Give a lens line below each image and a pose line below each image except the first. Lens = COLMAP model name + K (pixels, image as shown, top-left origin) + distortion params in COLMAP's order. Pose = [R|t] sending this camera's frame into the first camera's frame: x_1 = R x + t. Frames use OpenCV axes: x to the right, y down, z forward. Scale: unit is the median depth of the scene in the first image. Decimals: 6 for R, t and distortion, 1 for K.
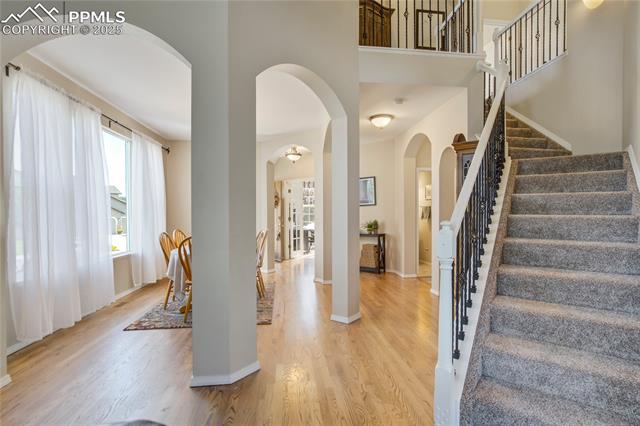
lens RADIAL K [[297.4, 0, 321.1], [0, 297.4, 217.2], [0, 0, 1]] dist [-0.006404, -0.000767]
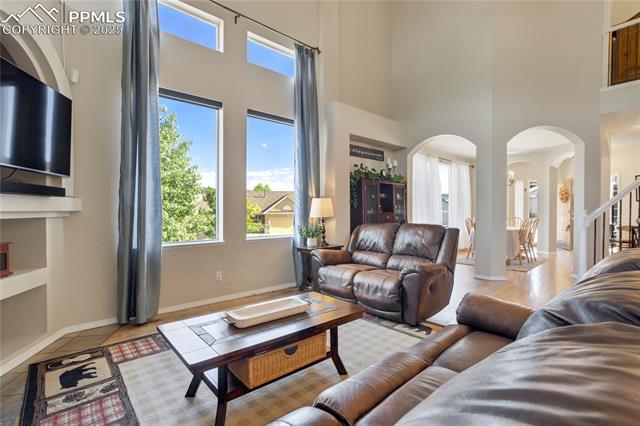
lens RADIAL K [[297.4, 0, 320.4], [0, 297.4, 212.5], [0, 0, 1]] dist [-0.006404, -0.000767]
pose [[0.564895, 0.016155, -0.825005, 0.322605], [-0.019567, 0.999789, 0.006180, 0.020738], [0.824931, 0.012652, 0.565092, -0.541488]]
